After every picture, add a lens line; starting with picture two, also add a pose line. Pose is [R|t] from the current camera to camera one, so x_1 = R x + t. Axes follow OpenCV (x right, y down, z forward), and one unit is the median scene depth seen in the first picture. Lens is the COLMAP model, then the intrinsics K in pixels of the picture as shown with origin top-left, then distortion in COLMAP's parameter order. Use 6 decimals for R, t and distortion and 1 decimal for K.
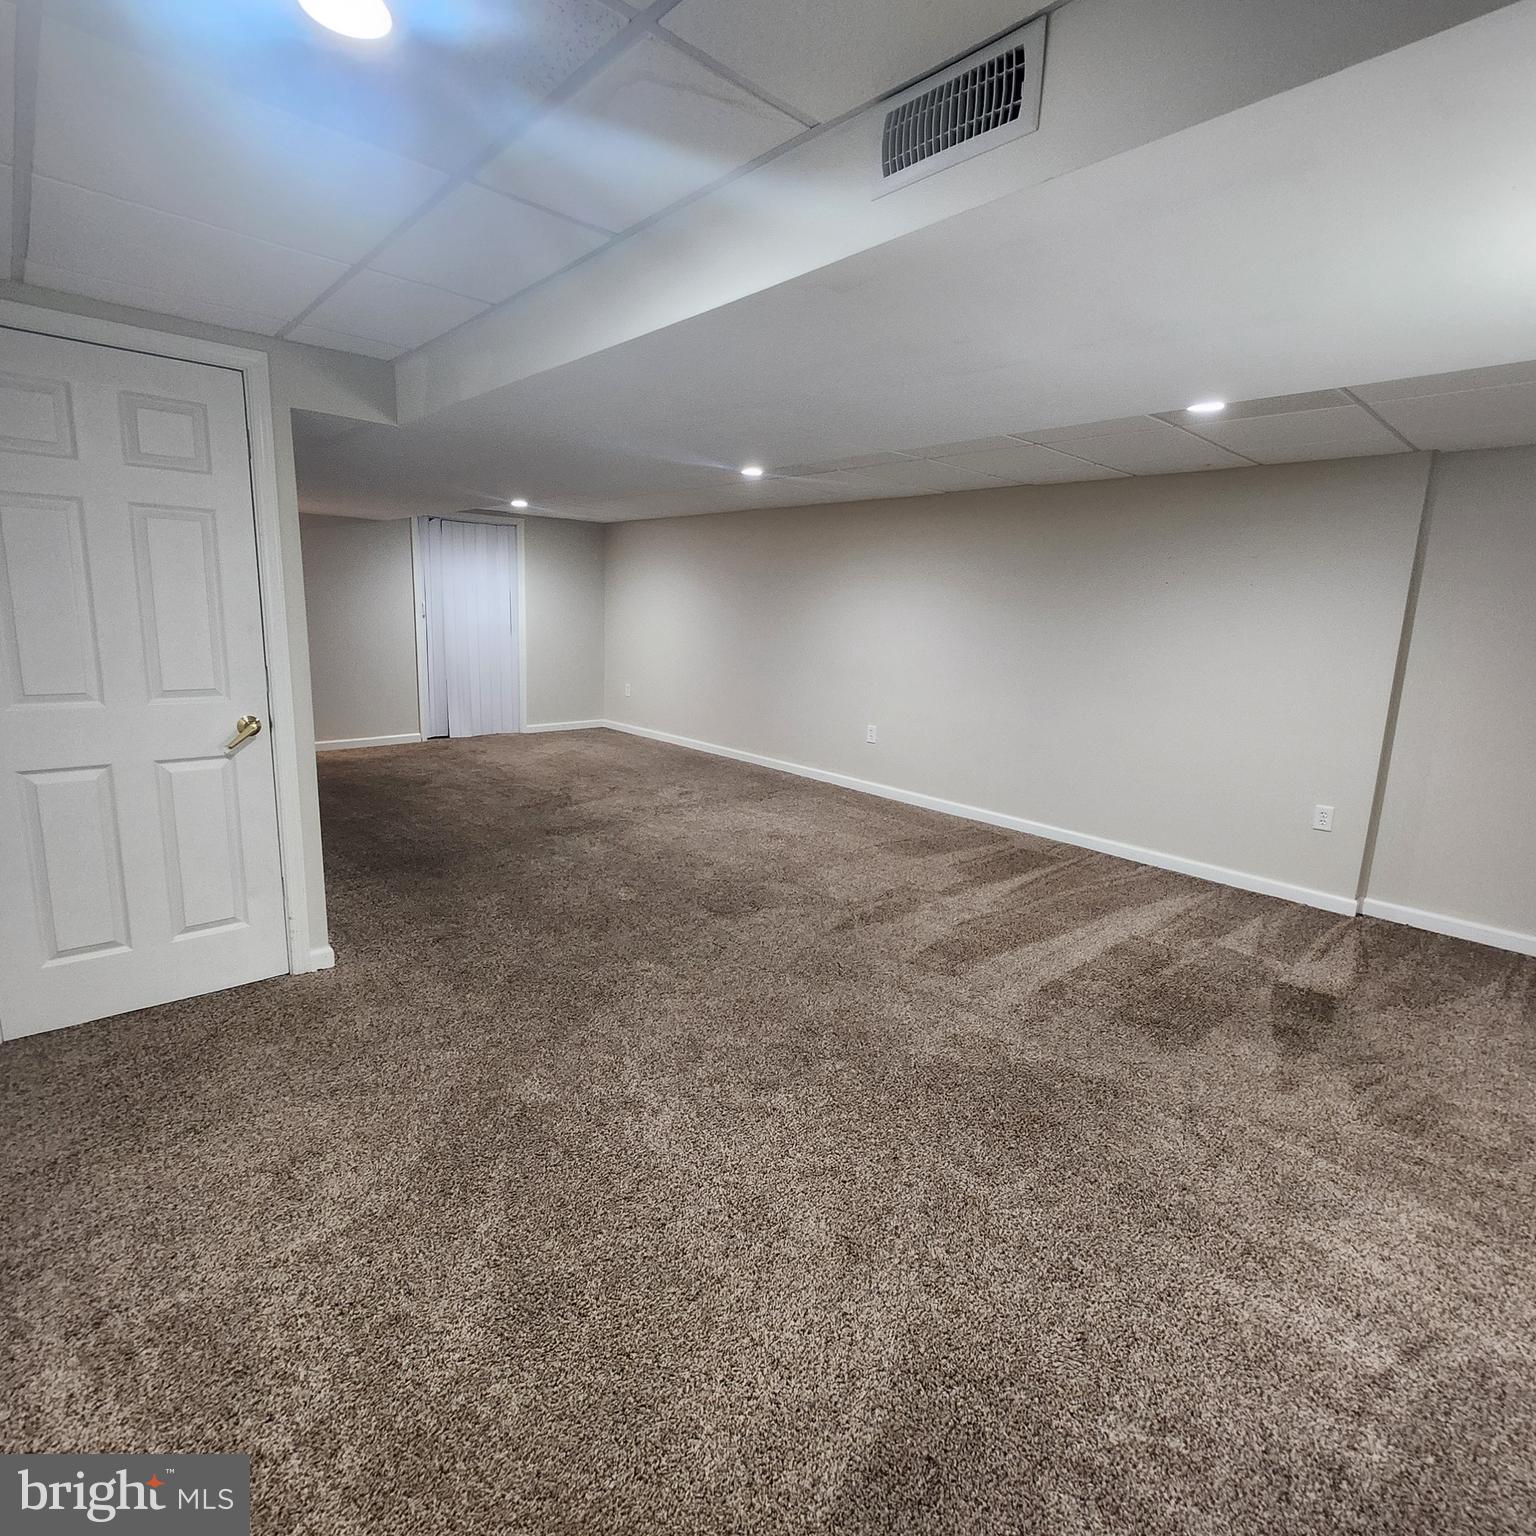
lens RADIAL K [[810.9, 0, 766.9], [0, 810.9, 746.5], [0, 0, 1]] dist [-0.000297, 0.000575]
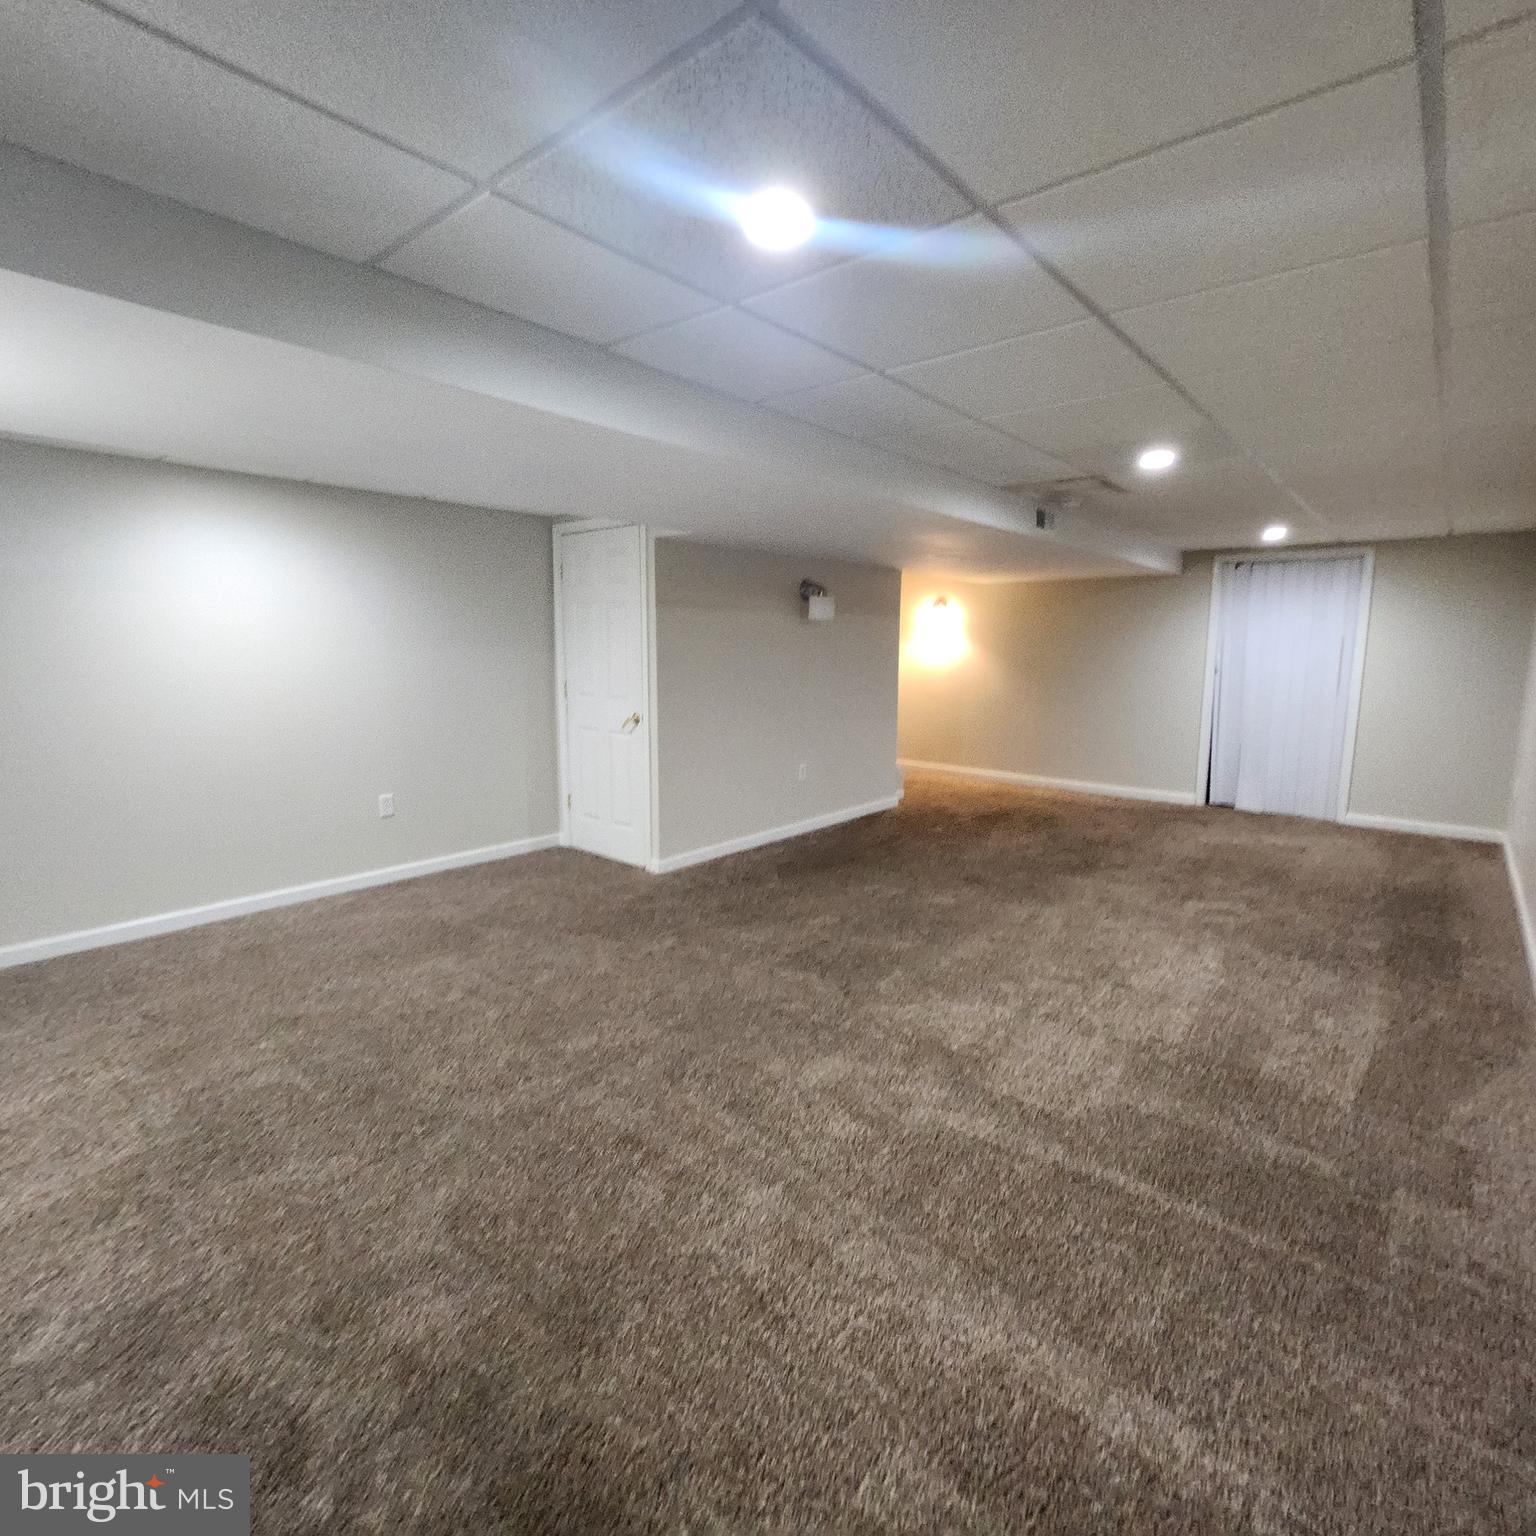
lens RADIAL K [[805.1, 0, 759.5], [0, 805.1, 749.8], [0, 0, 1]] dist [-0.000867, -0.001899]
pose [[0.113177, 0.098435, -0.988687, 0.693976], [-0.175021, 0.981495, 0.077684, -0.085521], [0.978038, 0.164249, 0.128311, 0.632591]]
